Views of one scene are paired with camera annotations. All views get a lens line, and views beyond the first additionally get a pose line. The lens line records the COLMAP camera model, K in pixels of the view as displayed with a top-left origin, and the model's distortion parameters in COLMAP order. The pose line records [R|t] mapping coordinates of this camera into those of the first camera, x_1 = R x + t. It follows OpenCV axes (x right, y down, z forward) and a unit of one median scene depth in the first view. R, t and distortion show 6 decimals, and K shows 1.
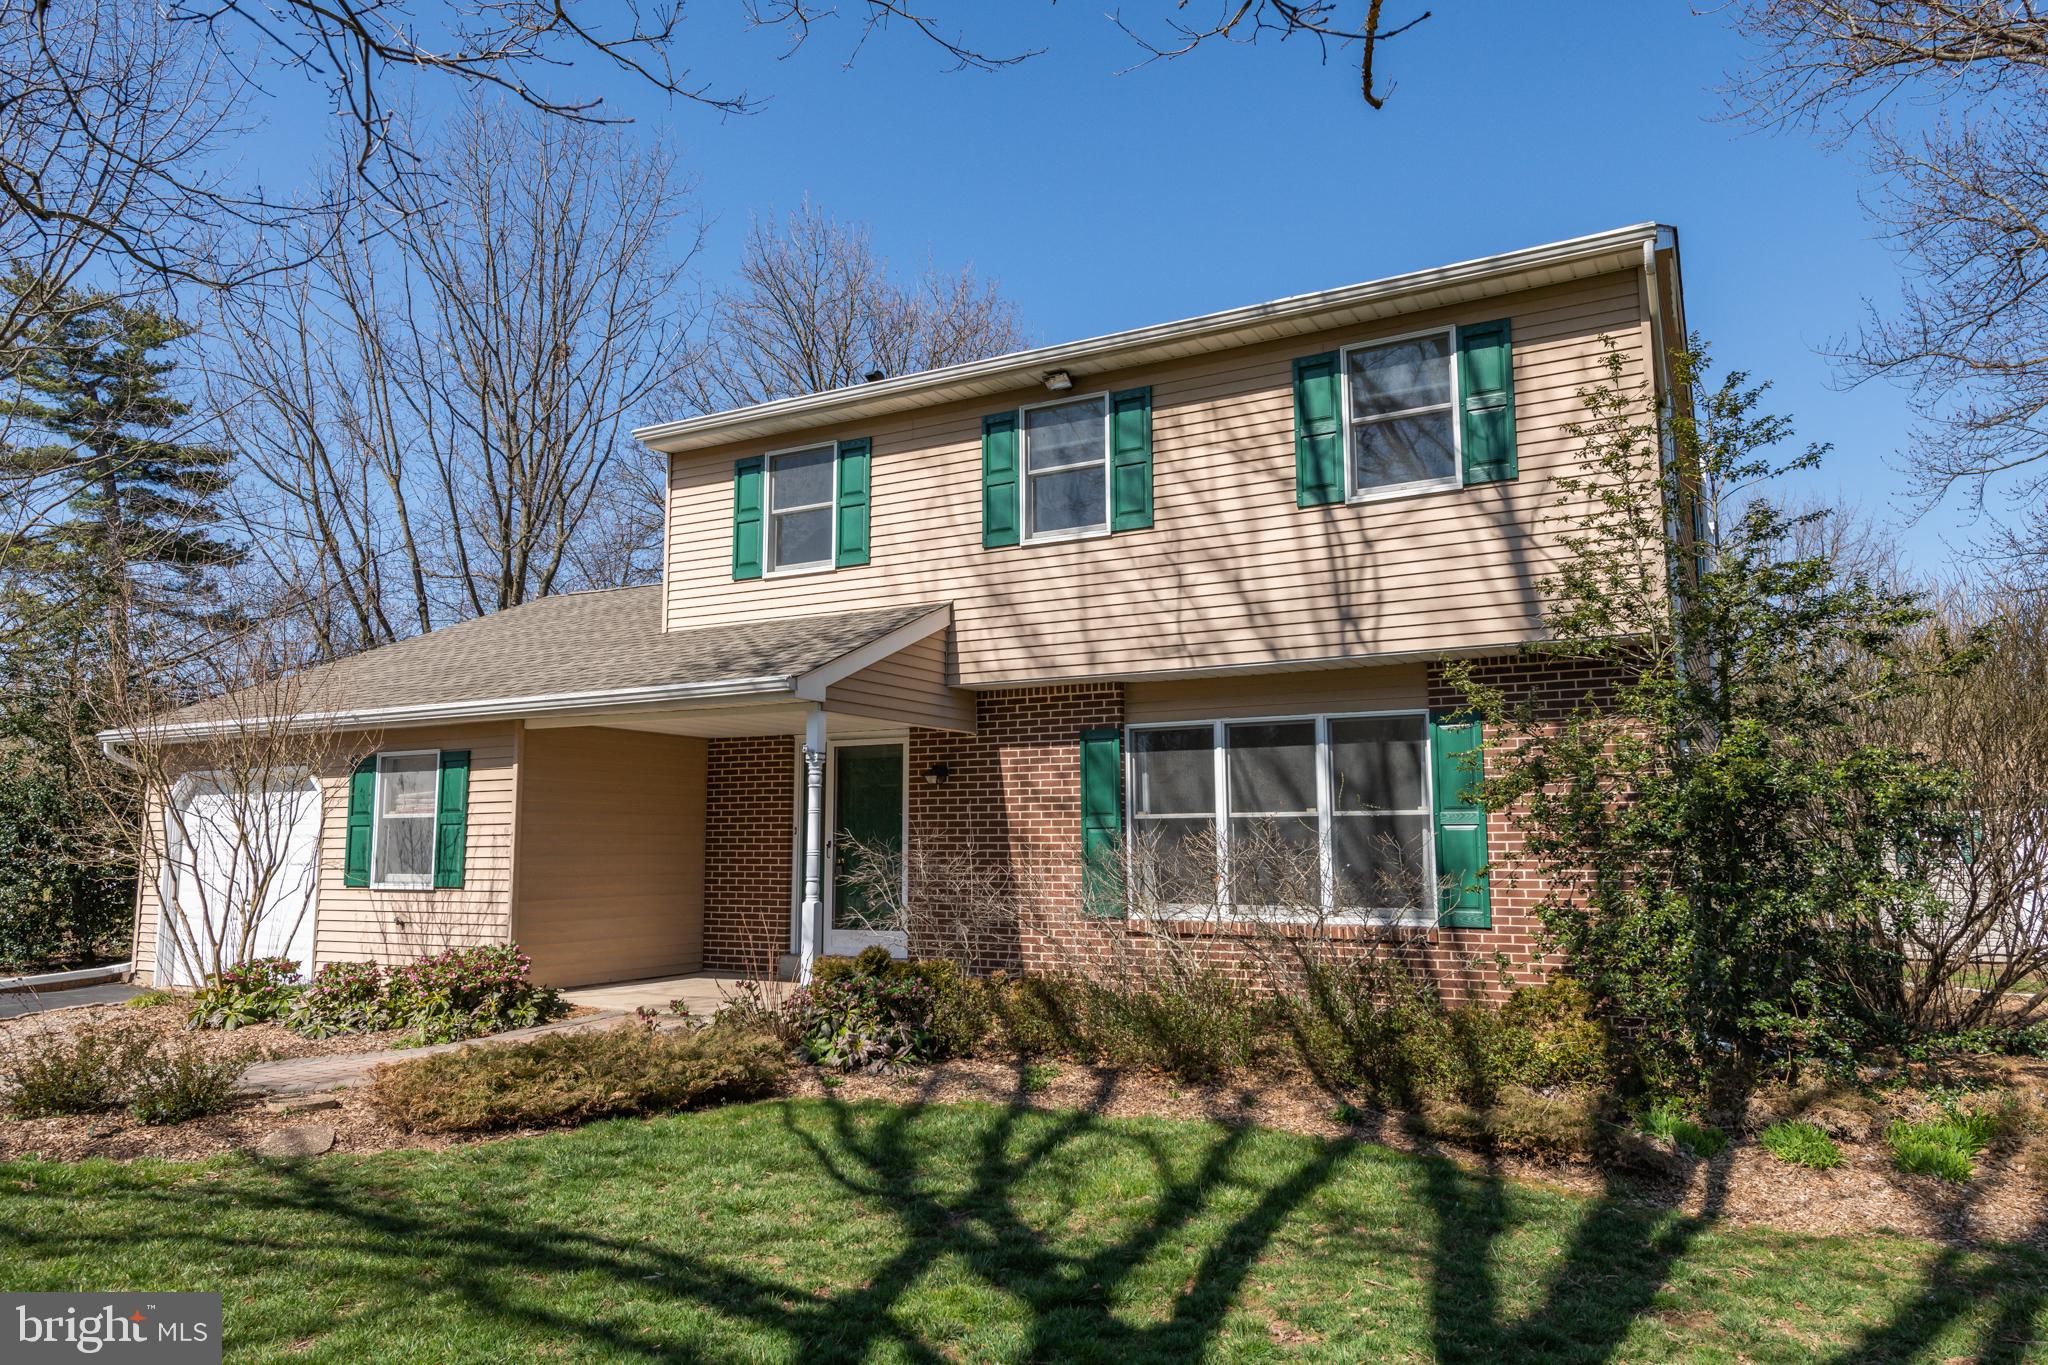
lens RADIAL K [[1380.0, 0, 1021.2], [0, 1380.0, 688.9], [0, 0, 1]] dist [0.008544, 0.001261]
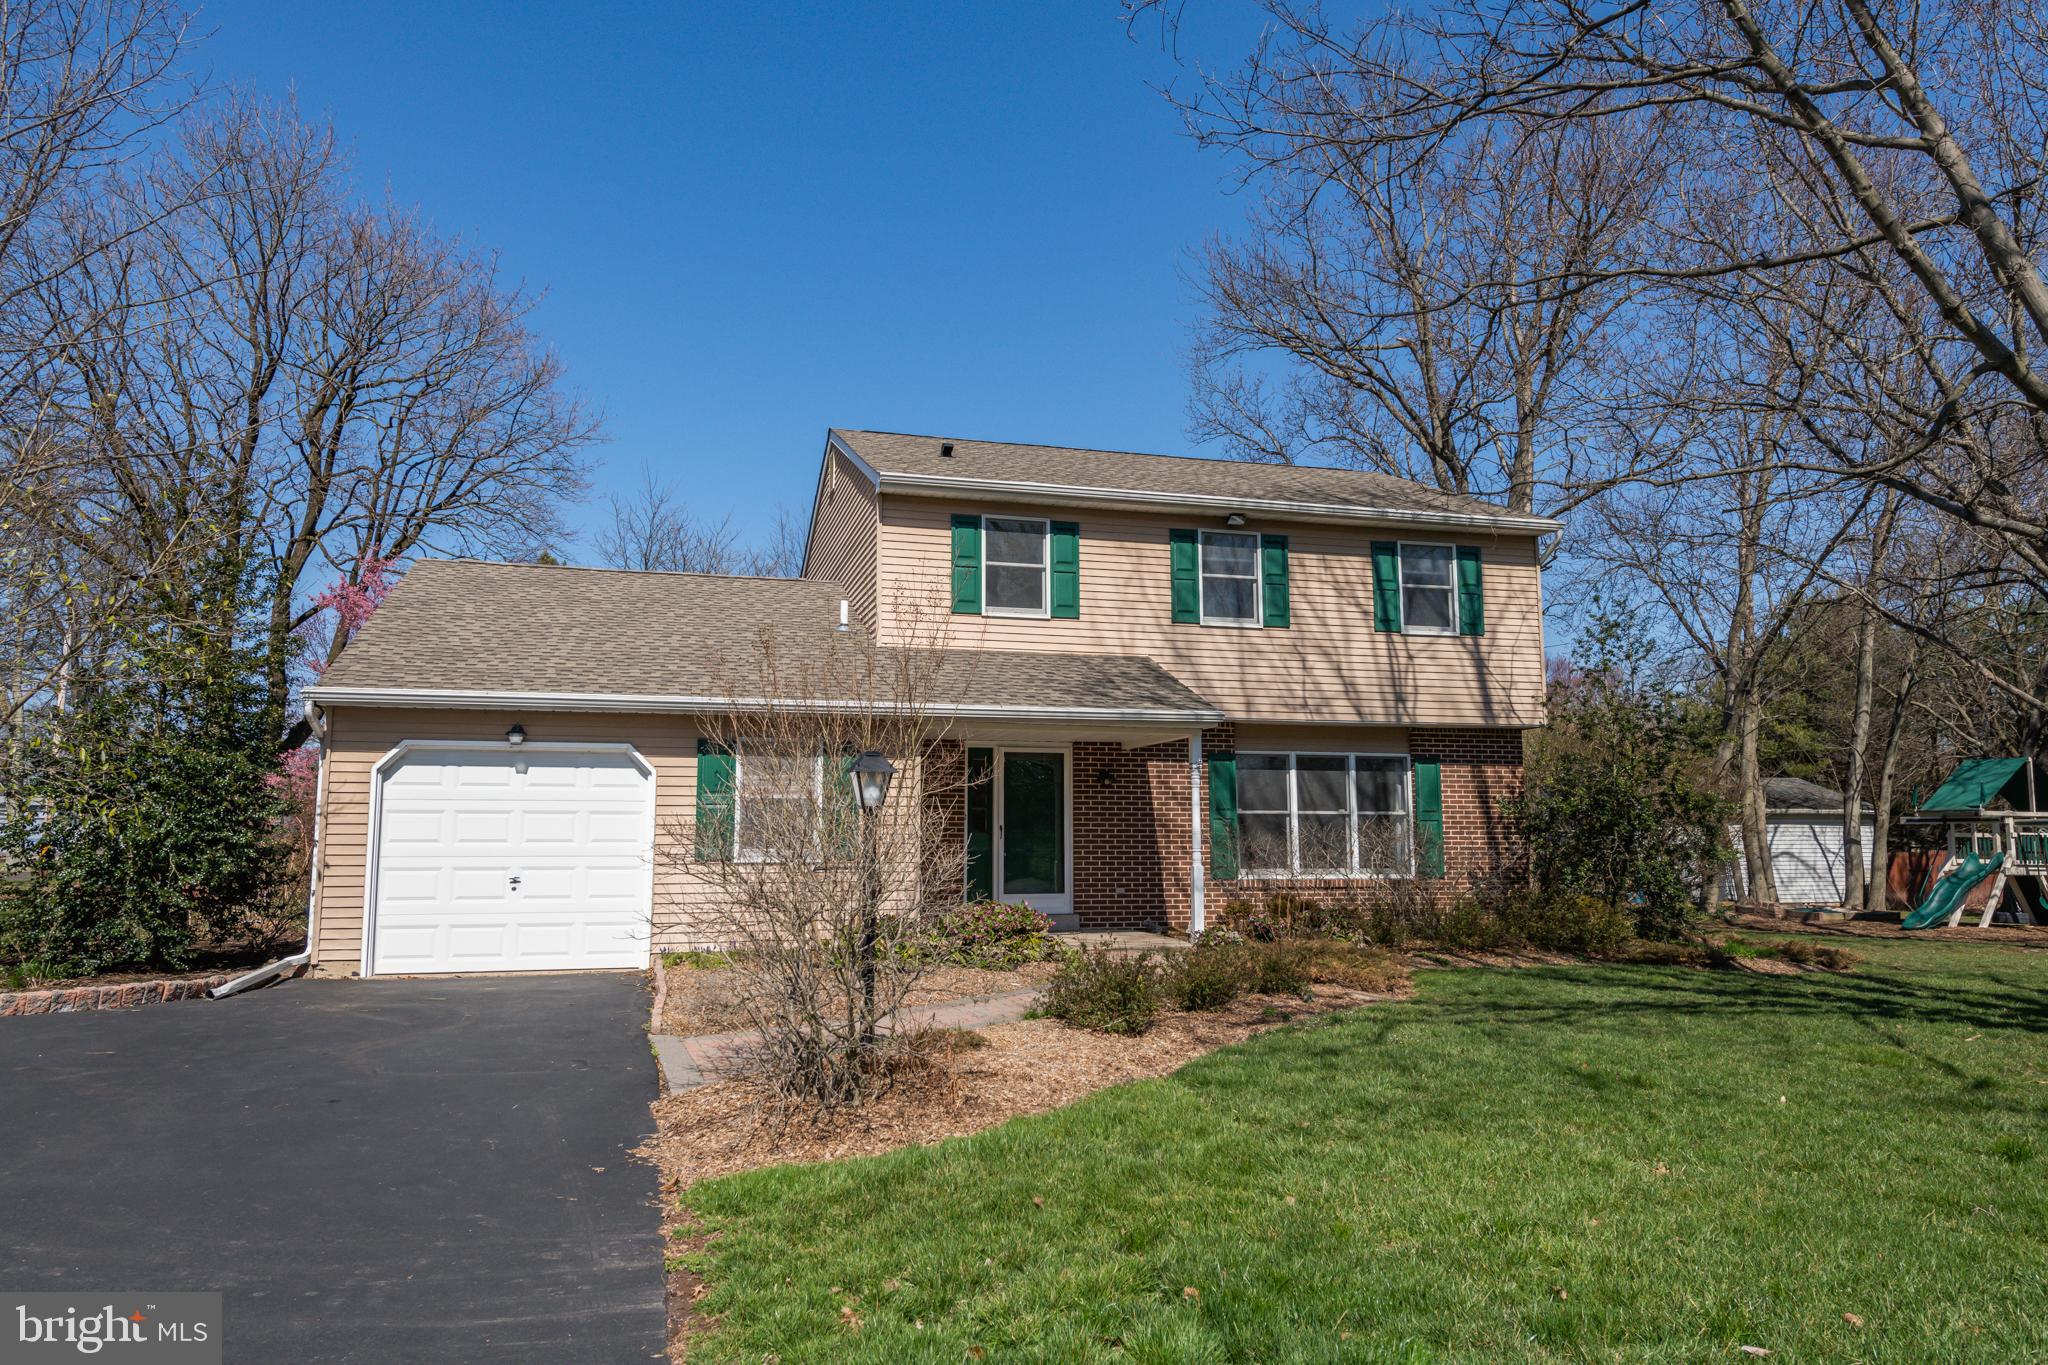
lens RADIAL K [[1380.0, 0, 1023.7], [0, 1380.0, 671.8], [0, 0, 1]] dist [0.008544, 0.001261]
pose [[0.710891, 0.089084, 0.697637, -1.218178], [-0.085969, 0.995514, -0.039518, 0.020756], [-0.698028, -0.031882, 0.715361, 0.088953]]
